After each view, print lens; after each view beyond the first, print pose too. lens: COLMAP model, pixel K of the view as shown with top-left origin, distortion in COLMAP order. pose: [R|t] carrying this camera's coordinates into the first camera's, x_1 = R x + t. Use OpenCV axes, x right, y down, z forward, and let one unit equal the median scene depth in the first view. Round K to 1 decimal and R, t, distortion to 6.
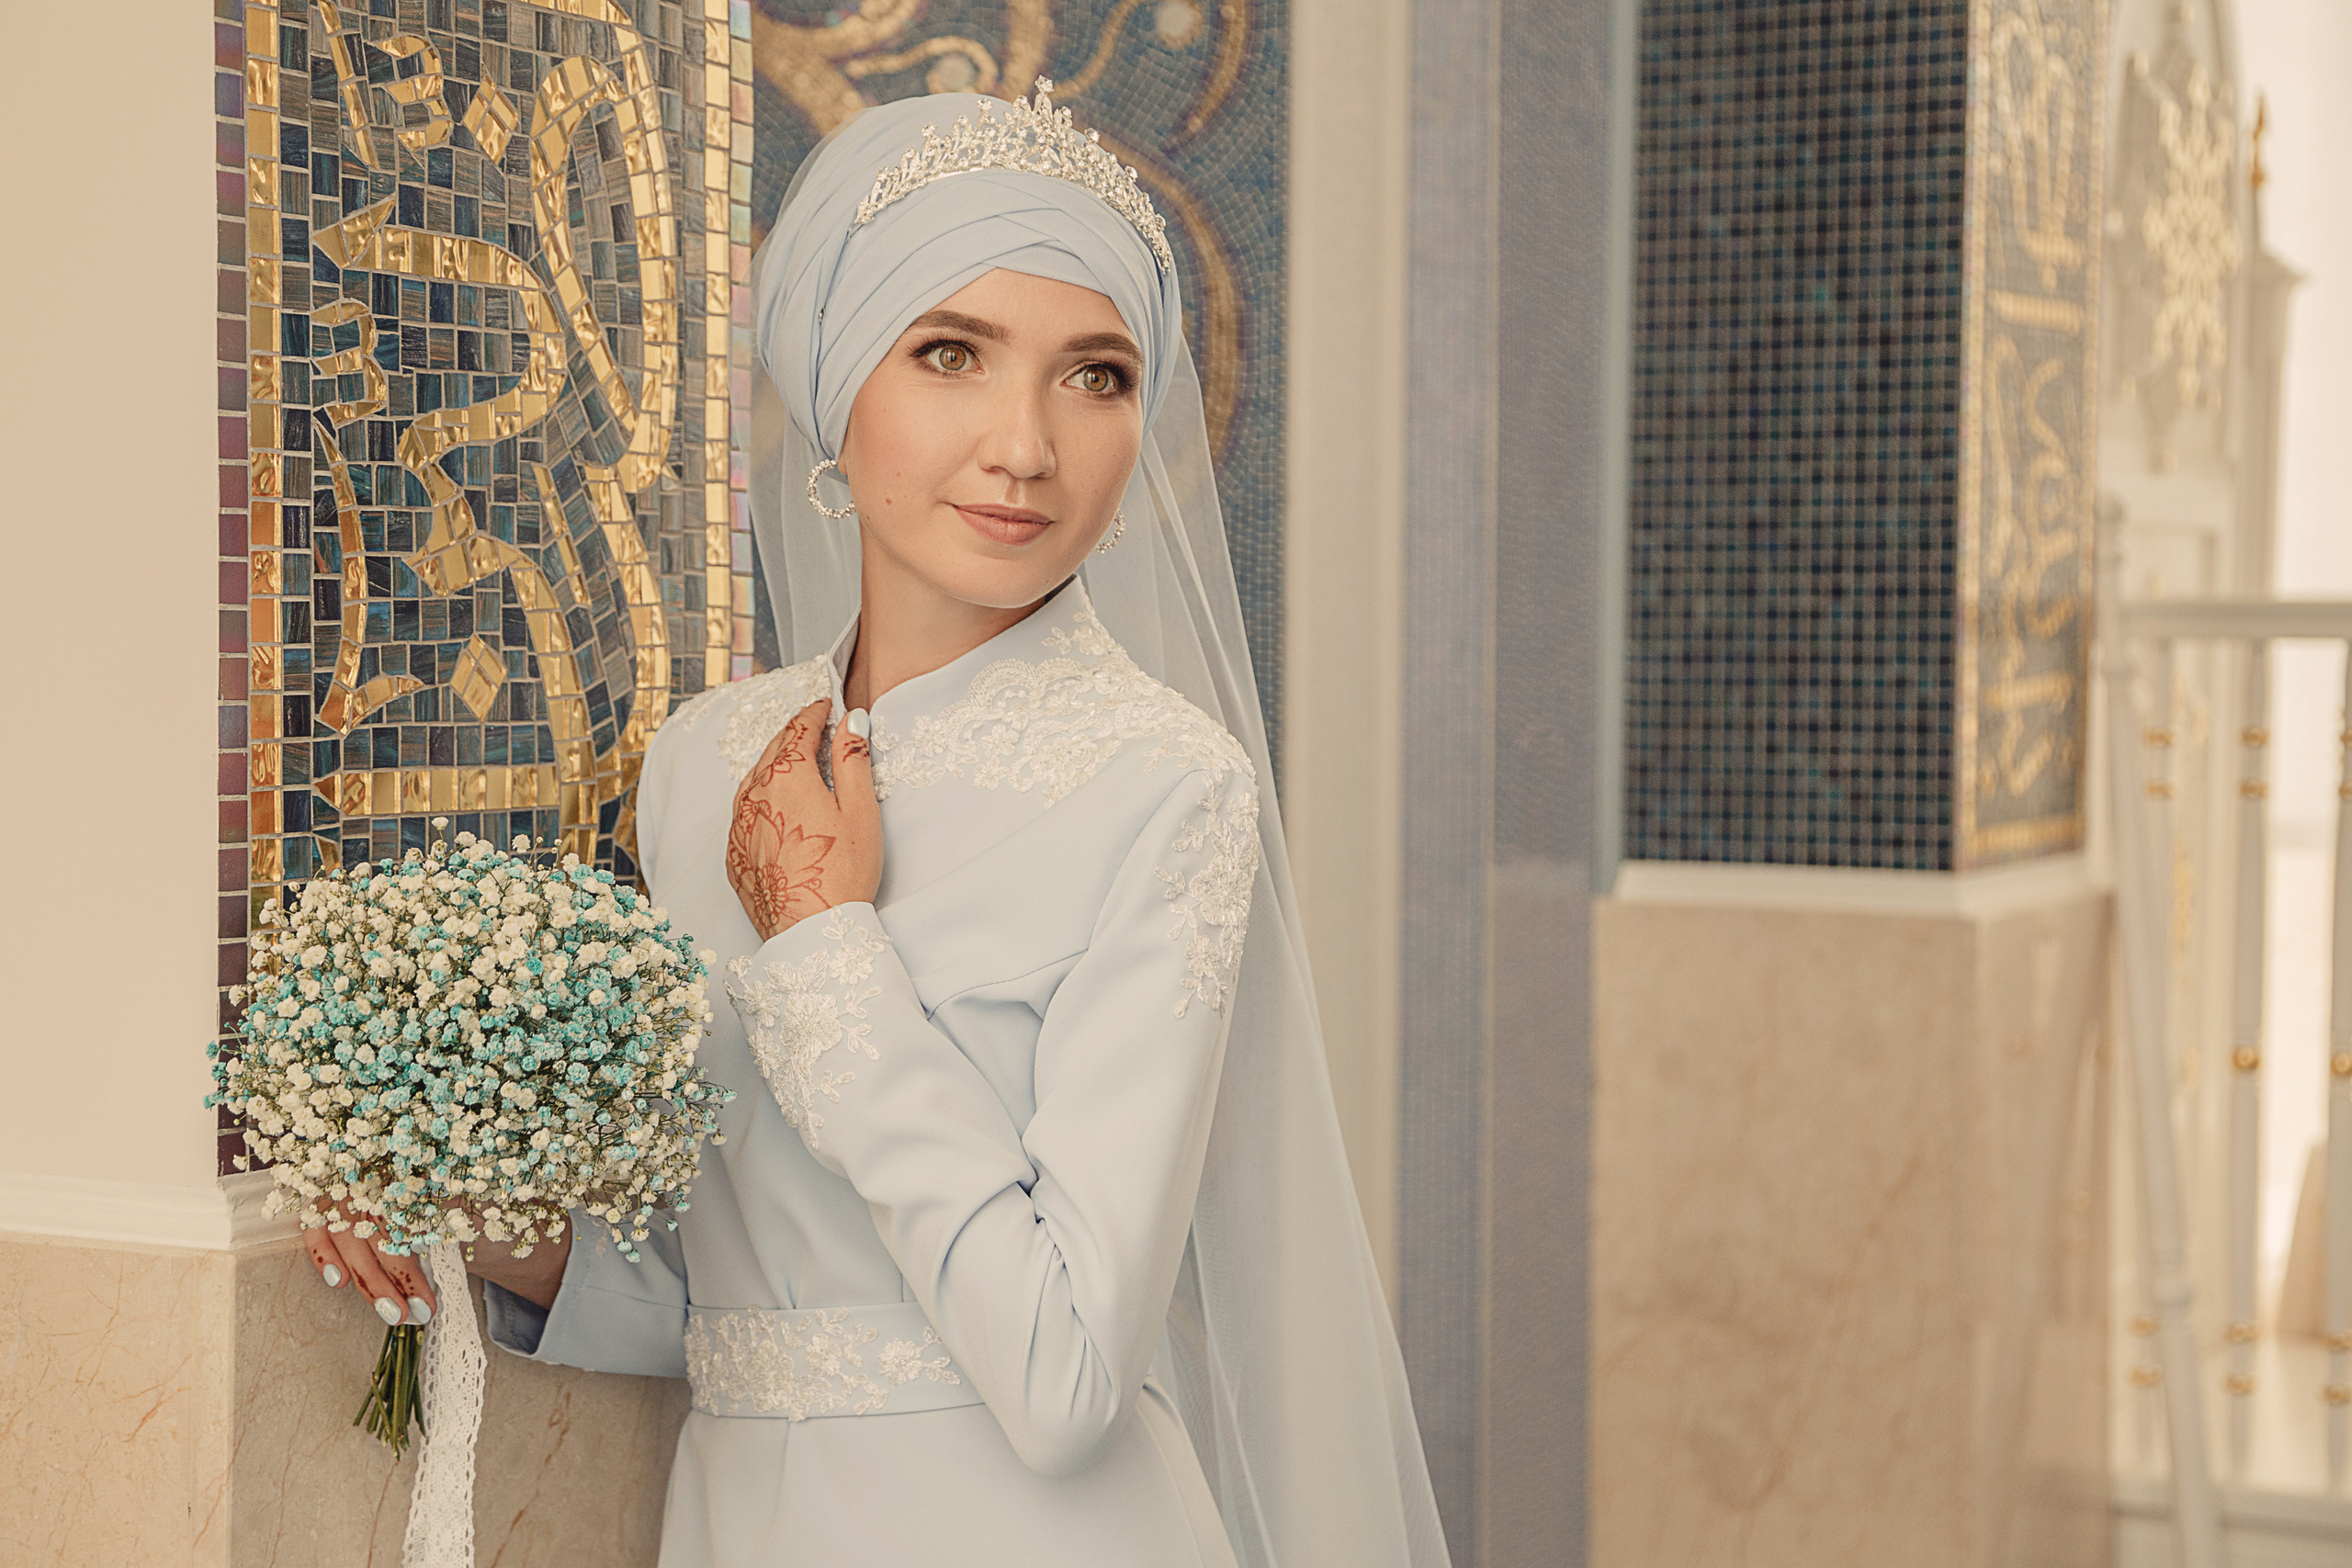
lens RADIAL K [[4480.6, 0, 1176.0], [0, 4480.6, 784.0], [0, 0, 1]] dist [0.361477, -0.035994]
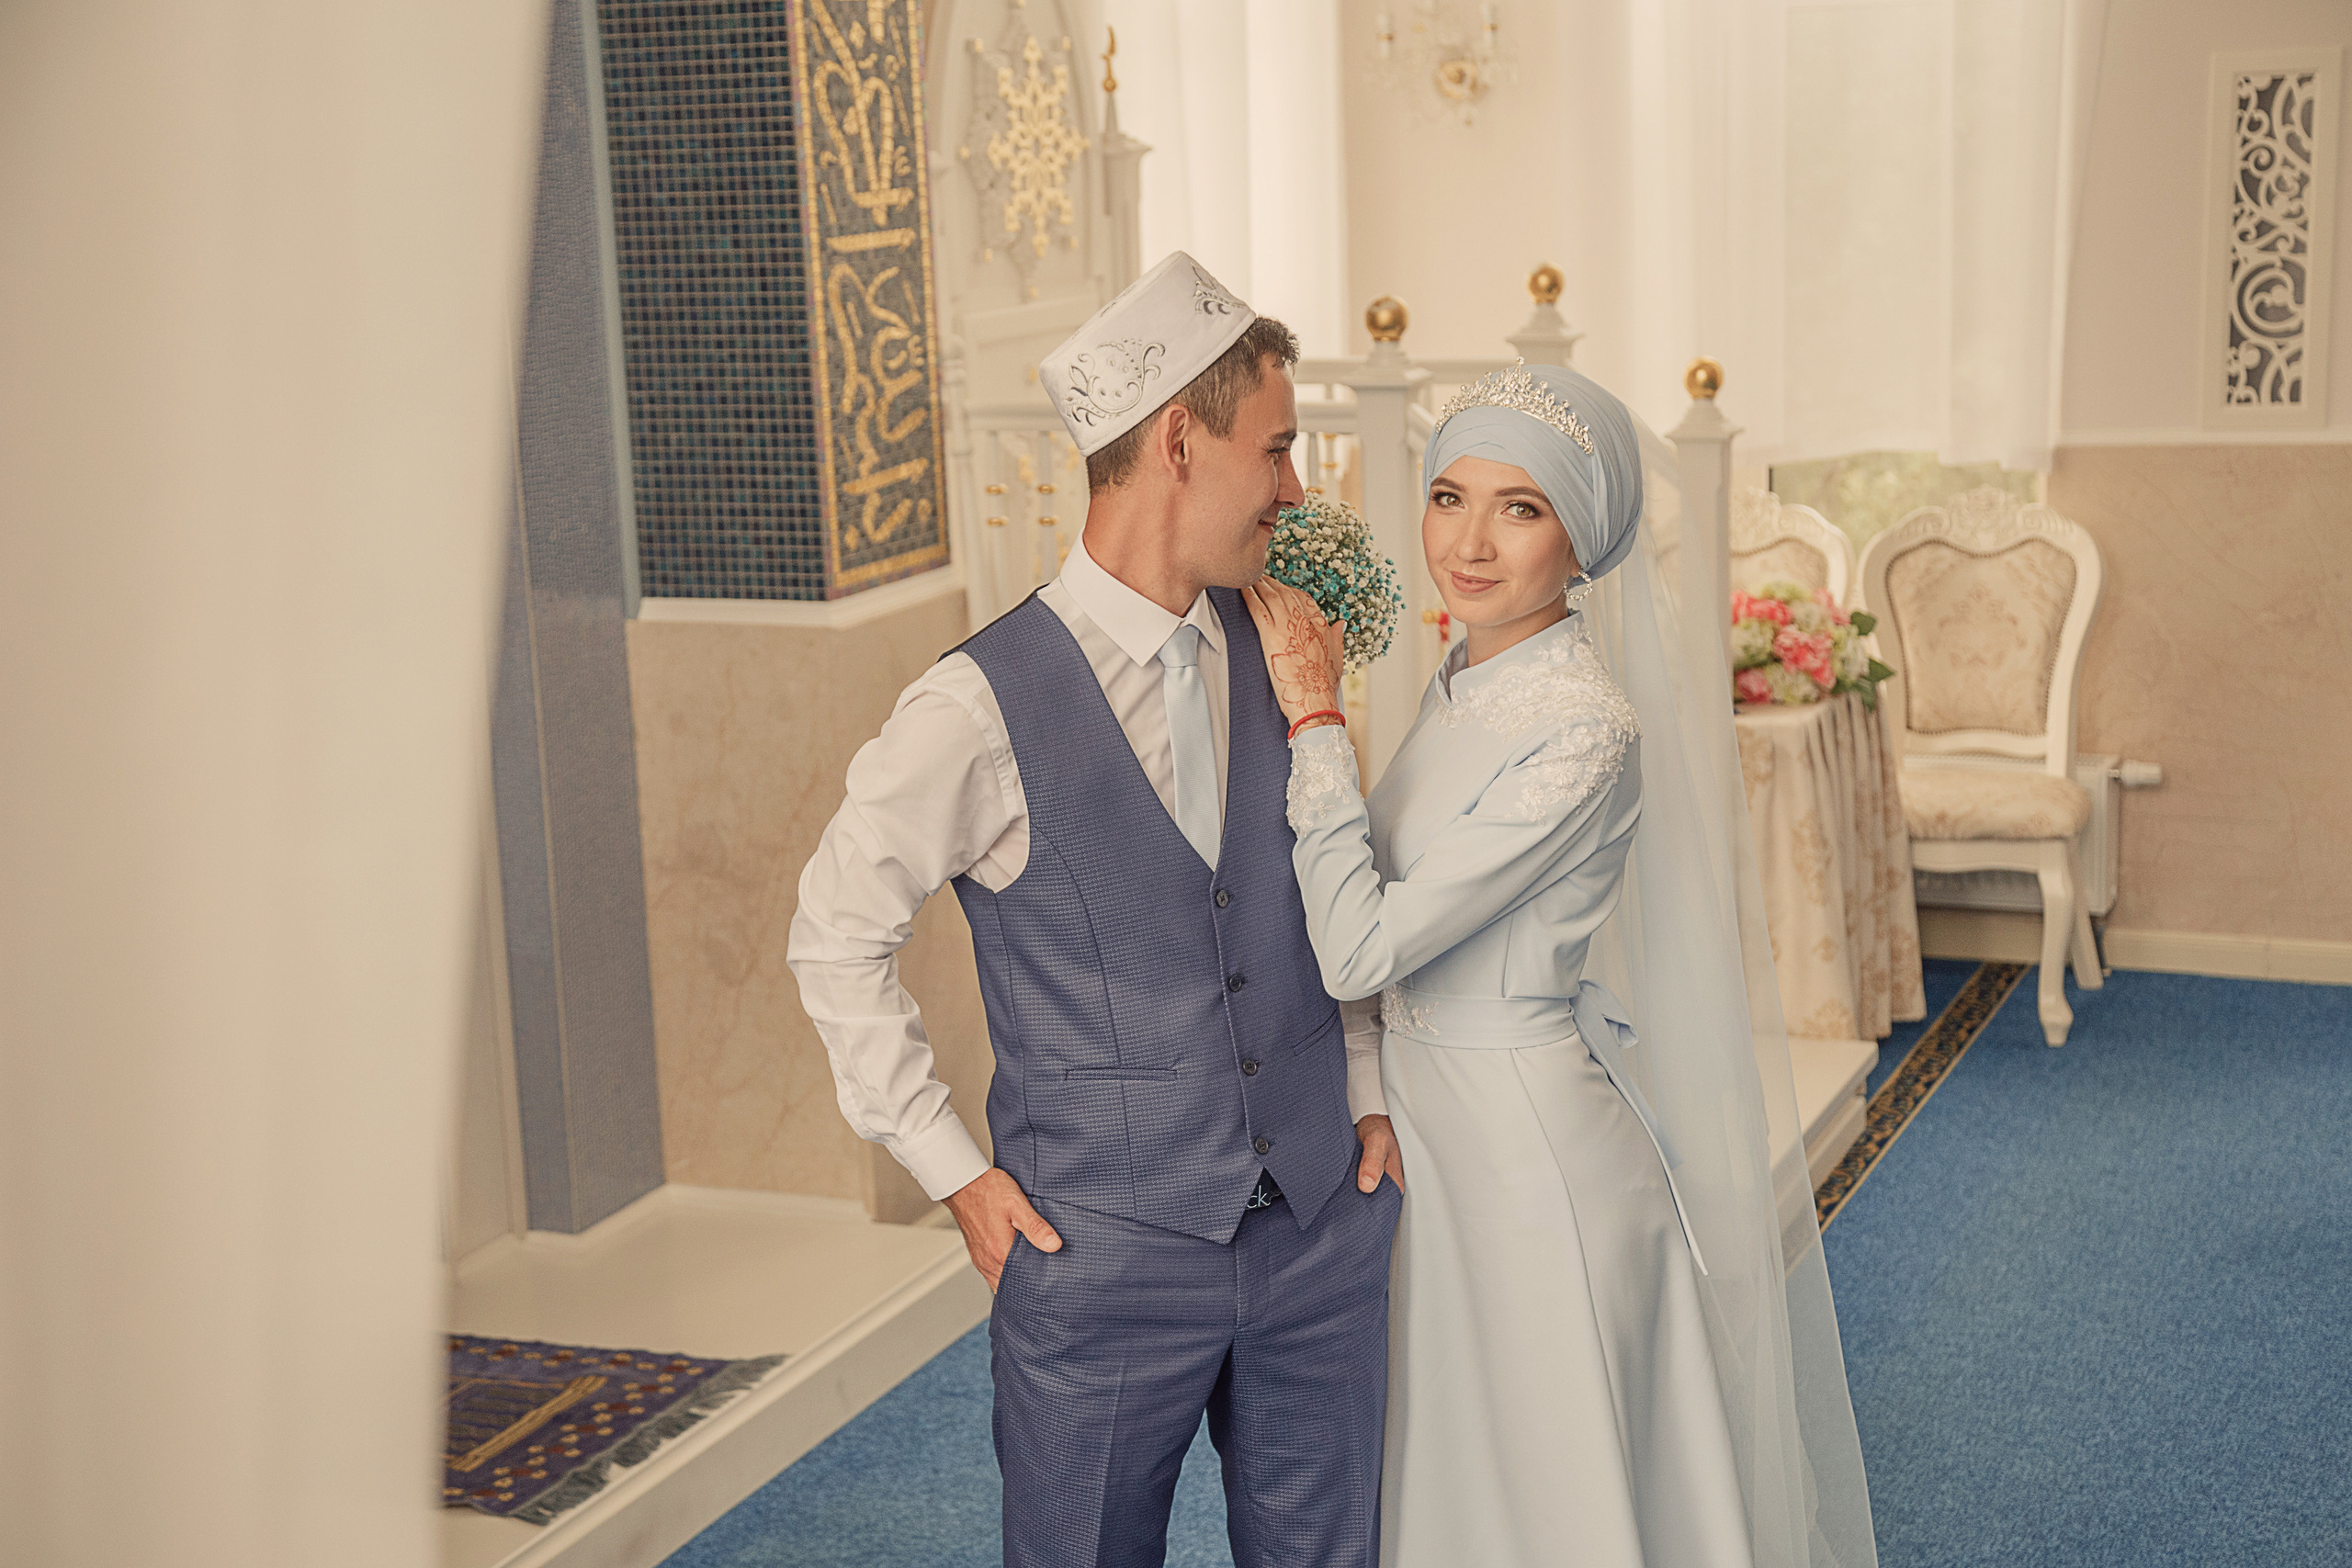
lens RADIAL K [[3664.7, 0, 1176.0], [0, 3664.7, 784.0], [0, 0, 1]] dist [0.244763, 0.029639]
pose [[0.994903, -0.062947, 0.078781, 0.184670], [0.051436, 0.988749, 0.140463, -0.093376], [-0.086736, -0.135695, 0.986947, -0.329078]]
